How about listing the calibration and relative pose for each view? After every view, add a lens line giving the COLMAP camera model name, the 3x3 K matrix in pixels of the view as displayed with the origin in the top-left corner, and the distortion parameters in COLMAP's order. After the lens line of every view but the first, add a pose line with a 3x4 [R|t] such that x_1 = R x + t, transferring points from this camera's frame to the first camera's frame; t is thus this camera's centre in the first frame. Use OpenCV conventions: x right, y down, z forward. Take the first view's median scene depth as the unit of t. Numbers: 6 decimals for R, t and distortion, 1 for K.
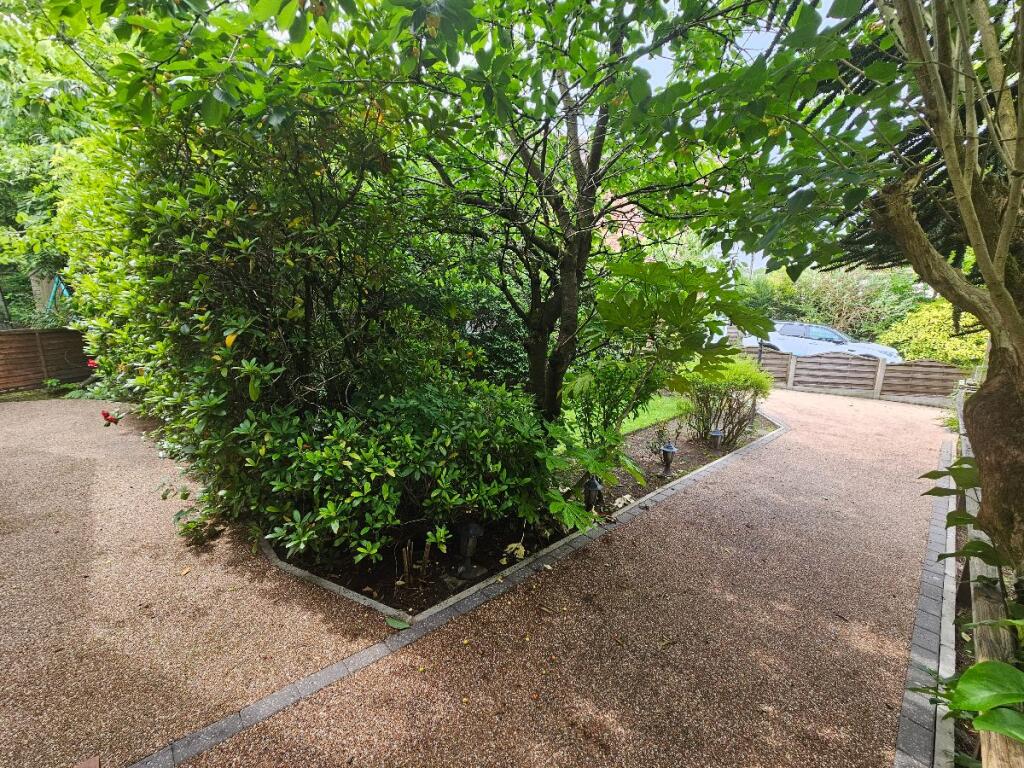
lens RADIAL K [[420.7, 0, 512.0], [0, 420.7, 384.0], [0, 0, 1]] dist [-0.000728, -0.000010]
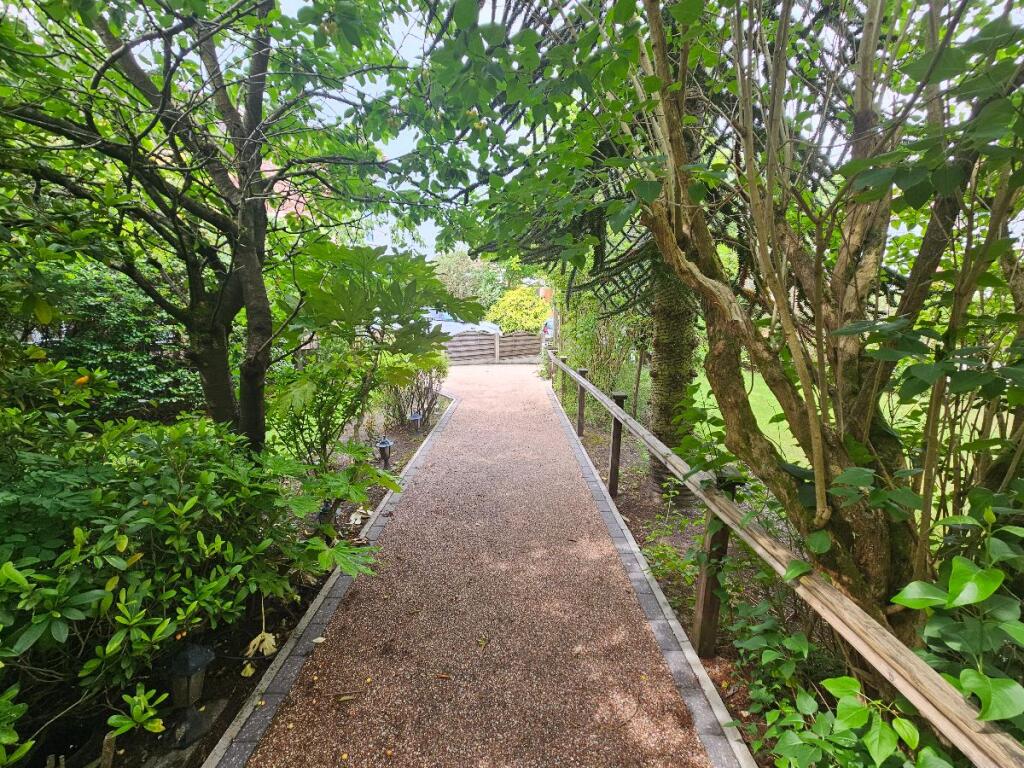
lens RADIAL K [[419.6, 0, 512.0], [0, 419.6, 384.0], [0, 0, 1]] dist [0.012033, 0.000015]
pose [[0.698541, -0.166601, 0.695906, -0.114680], [0.150284, 0.984986, 0.084954, -0.032704], [-0.699611, 0.045240, 0.713091, 0.172556]]
